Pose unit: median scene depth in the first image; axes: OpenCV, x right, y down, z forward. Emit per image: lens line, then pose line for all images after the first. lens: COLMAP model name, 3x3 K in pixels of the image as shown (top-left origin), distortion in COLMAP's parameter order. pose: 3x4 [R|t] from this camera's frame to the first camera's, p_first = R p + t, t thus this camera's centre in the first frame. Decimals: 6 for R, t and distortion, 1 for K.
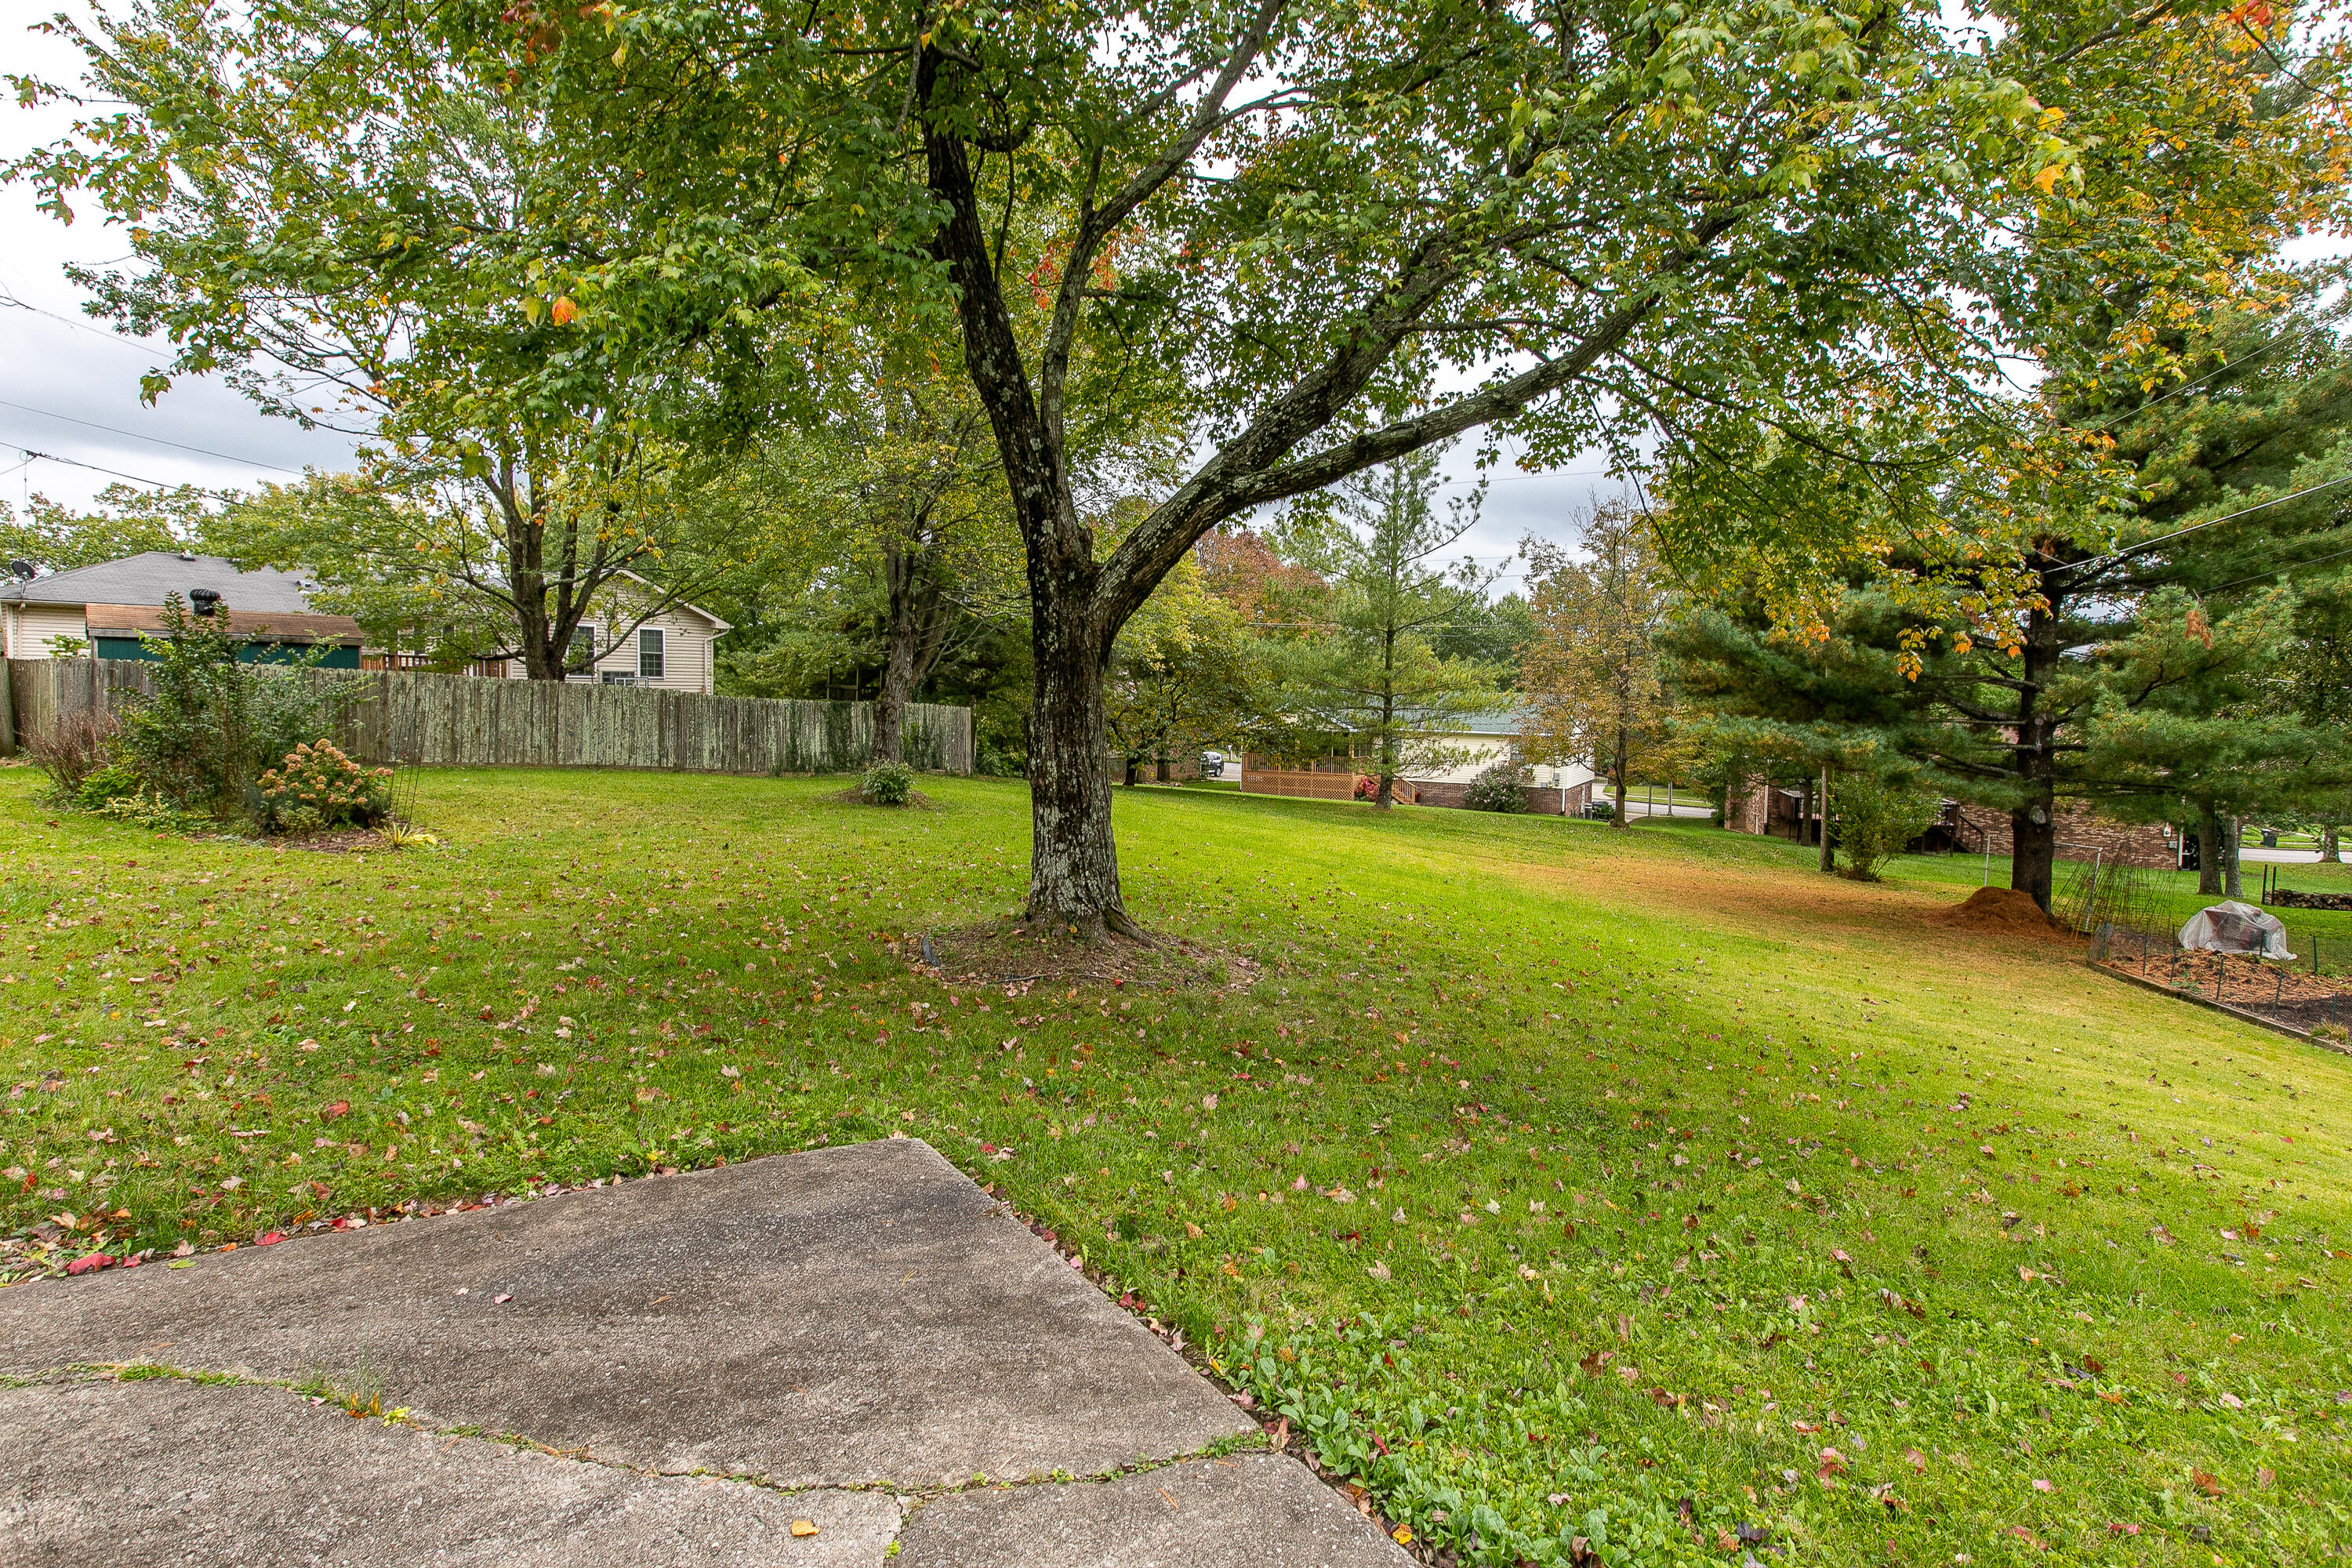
lens RADIAL K [[1193.8, 0, 1177.9], [0, 1193.8, 730.4], [0, 0, 1]] dist [-0.003033, -0.001019]
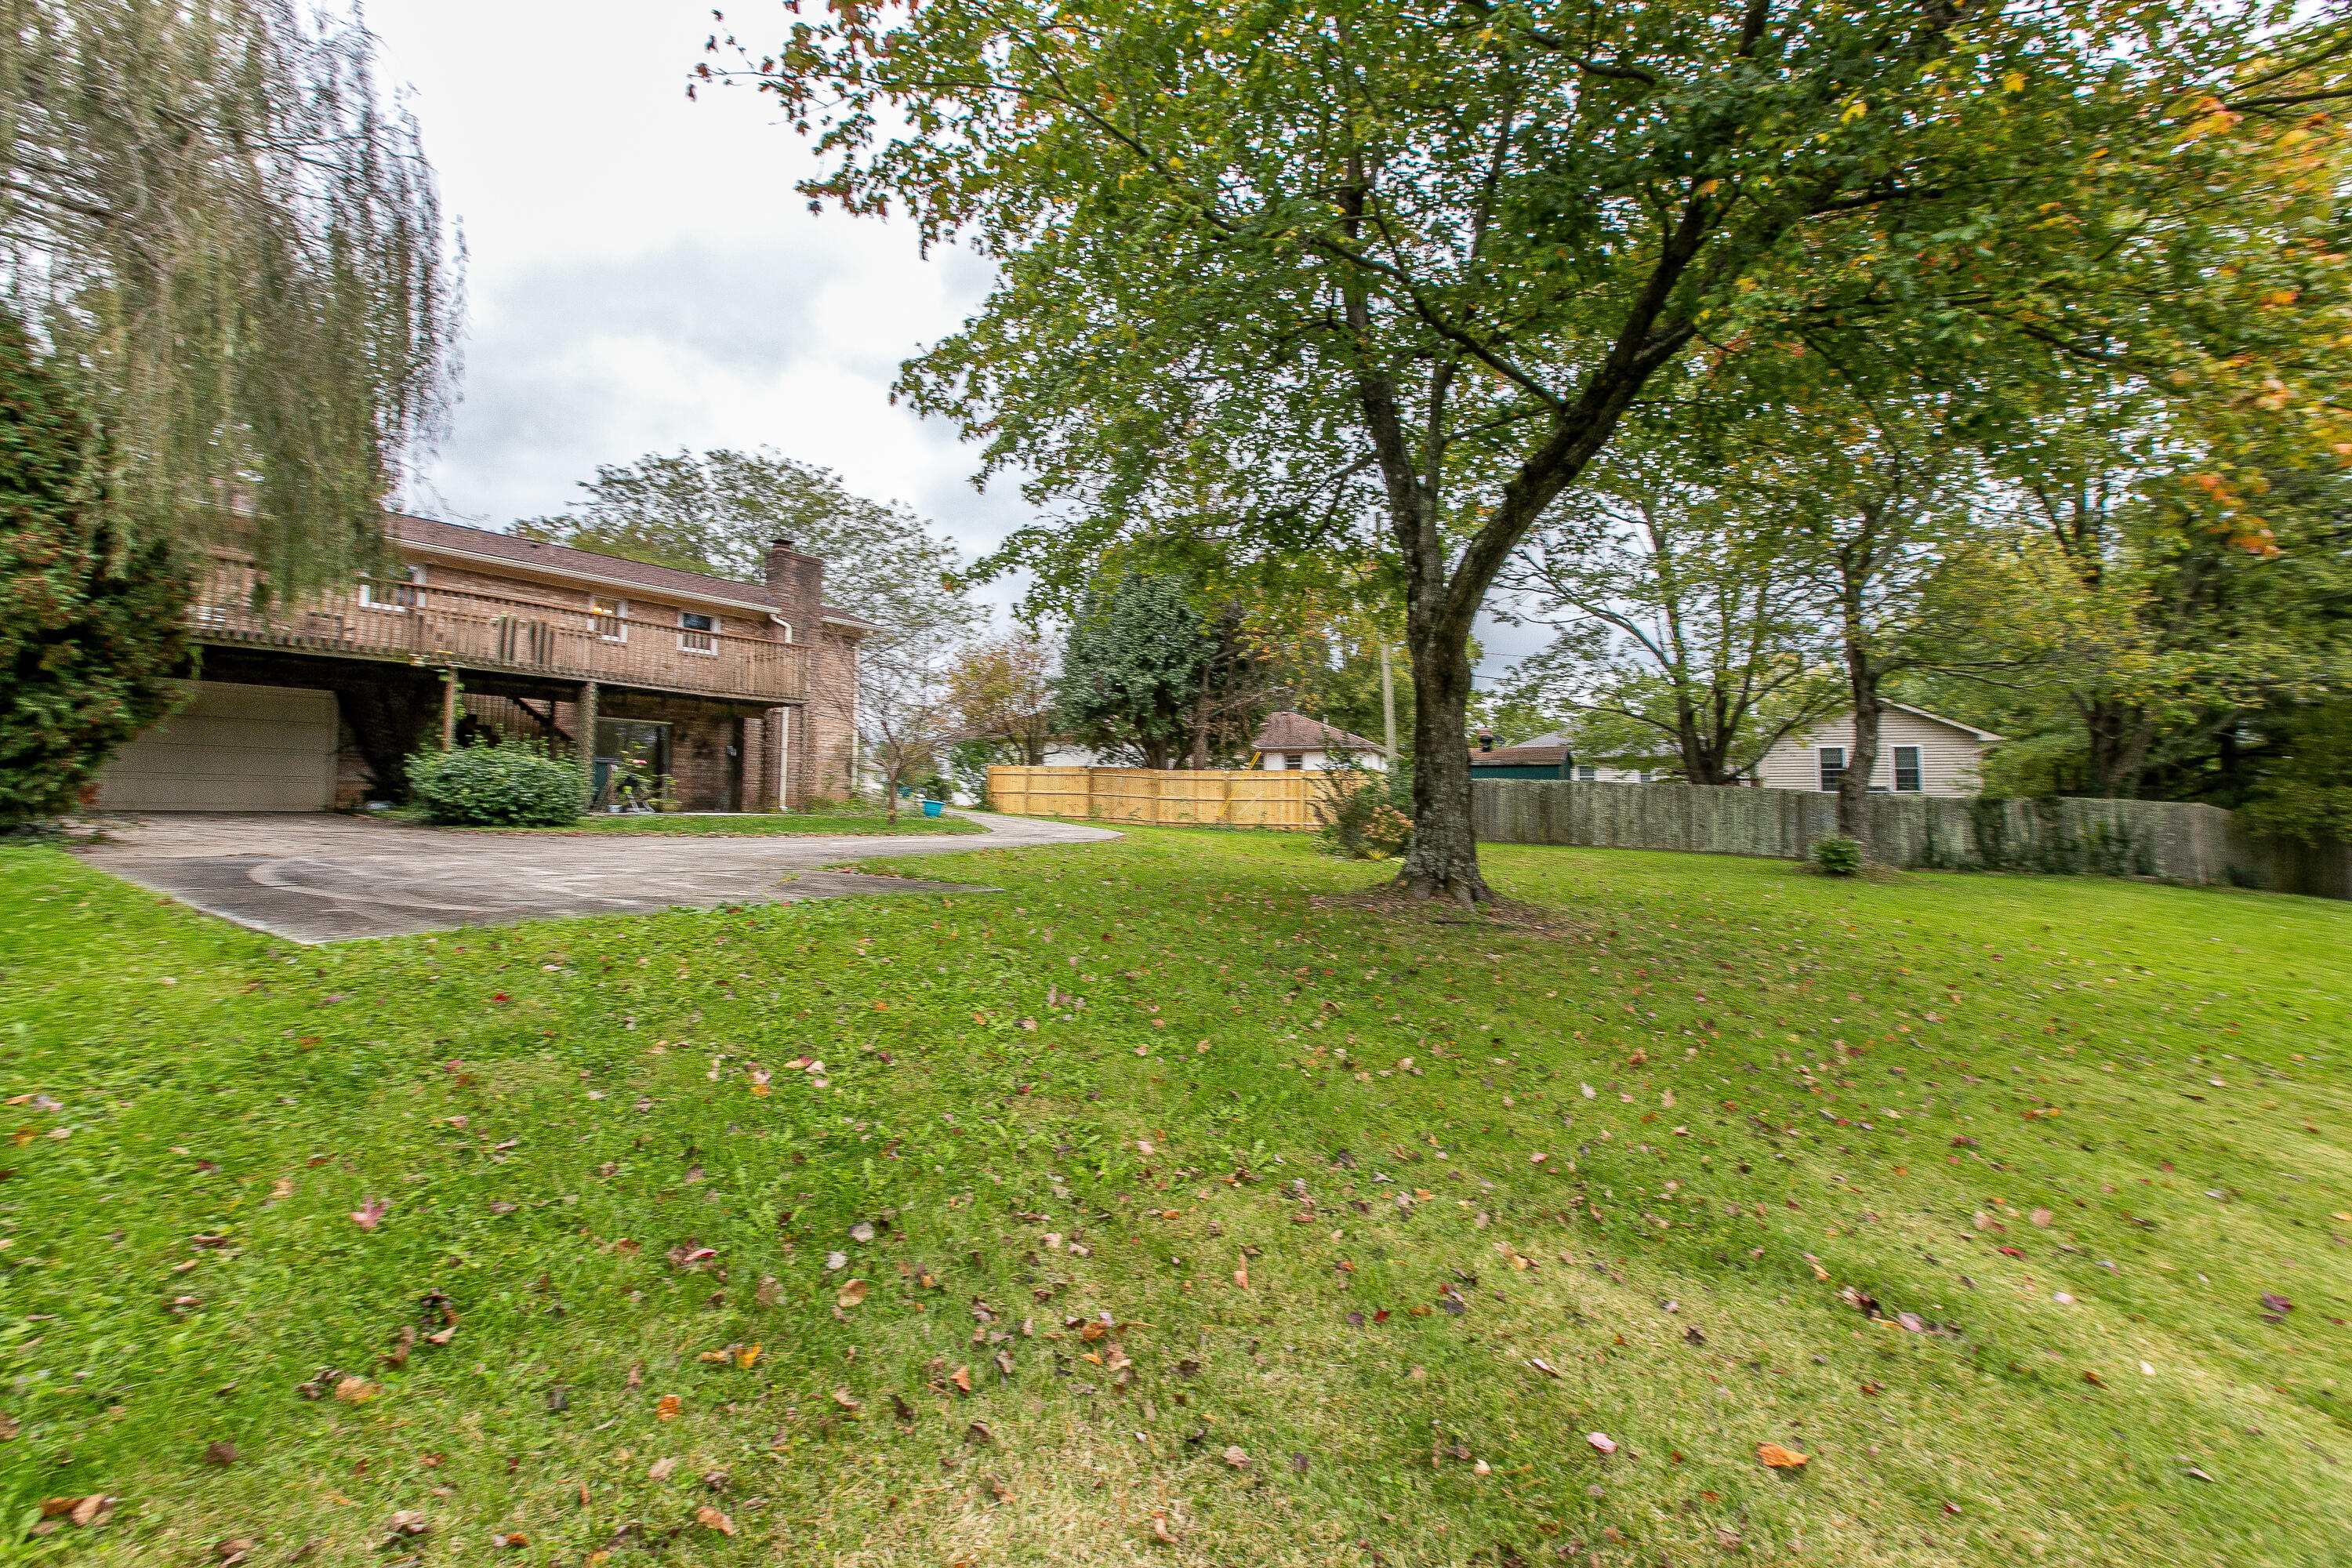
lens RADIAL K [[1055.8, 0, 1184.9], [0, 1055.8, 747.1], [0, 0, 1]] dist [-0.001094, -0.000961]
pose [[0.349104, -0.081668, -0.933518, 0.273862], [-0.031731, 0.994594, -0.098877, 0.037667], [0.936547, 0.064140, 0.344625, 0.085431]]
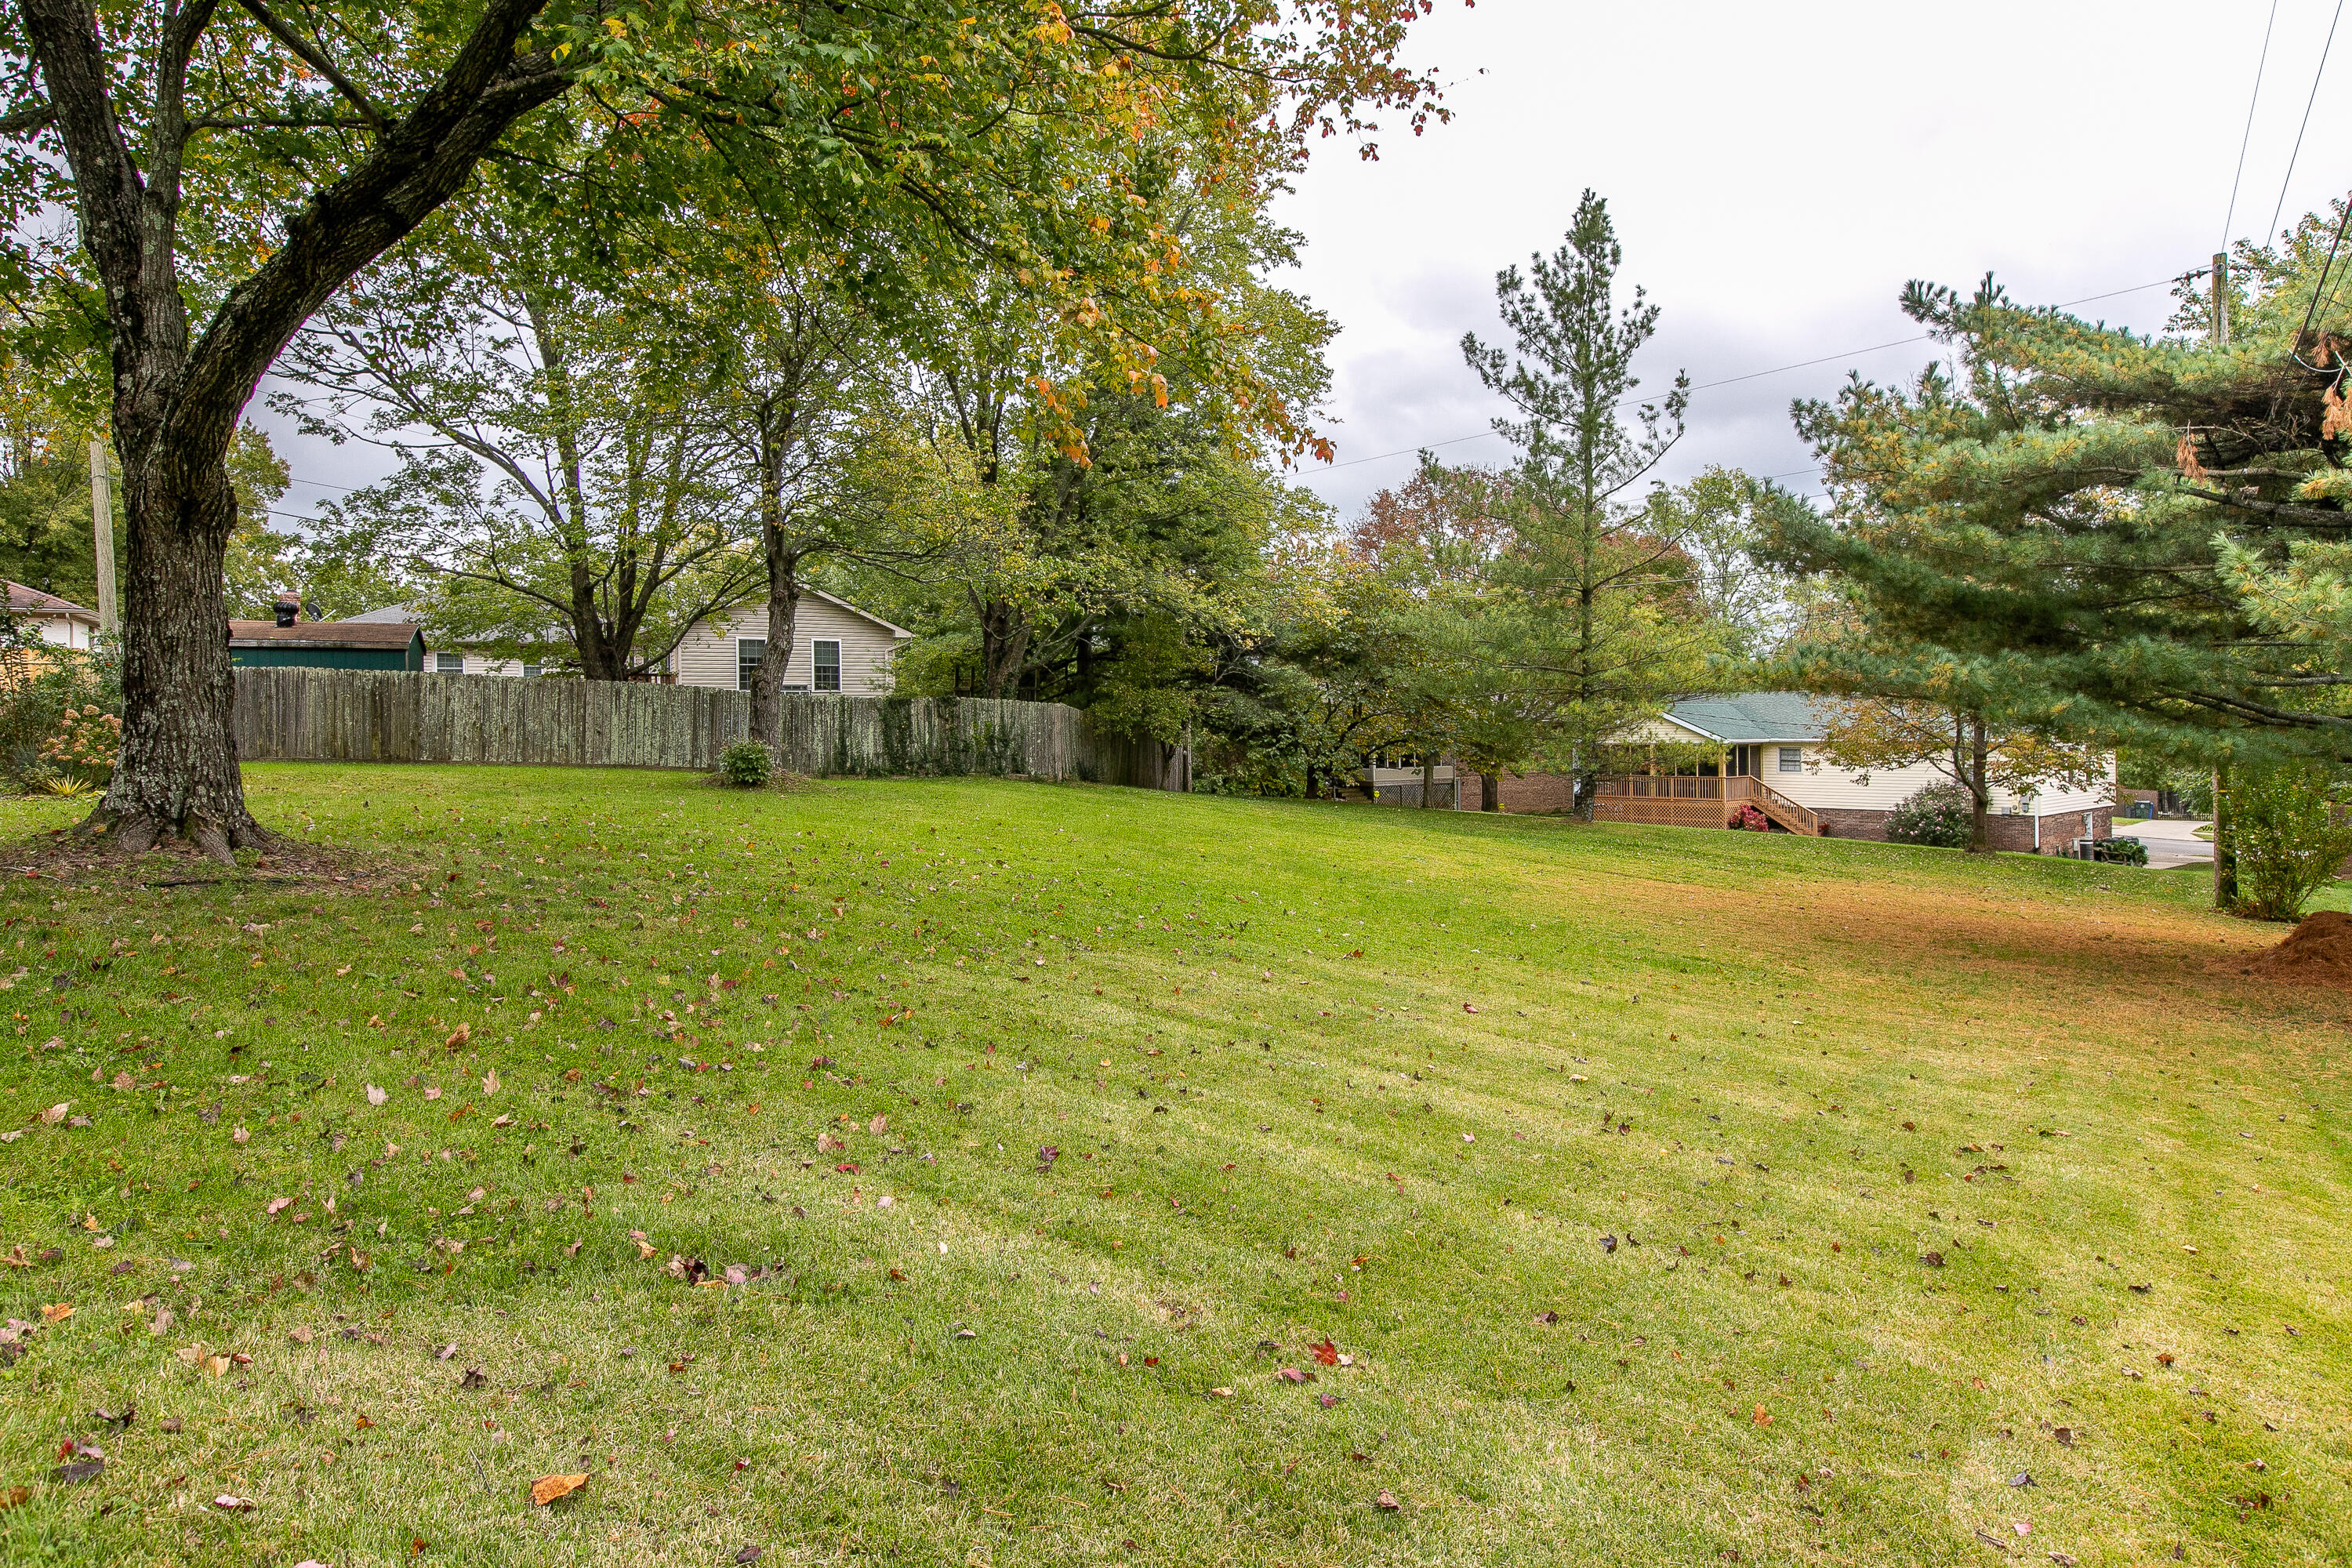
lens RADIAL K [[1380.3, 0, 1179.6], [0, 1380.3, 716.2], [0, 0, 1]] dist [0.002455, -0.005050]
pose [[0.932156, -0.030148, -0.360799, 0.278544], [0.014414, 0.998827, -0.046220, 0.038955], [0.361769, 0.037884, 0.931498, 0.091897]]
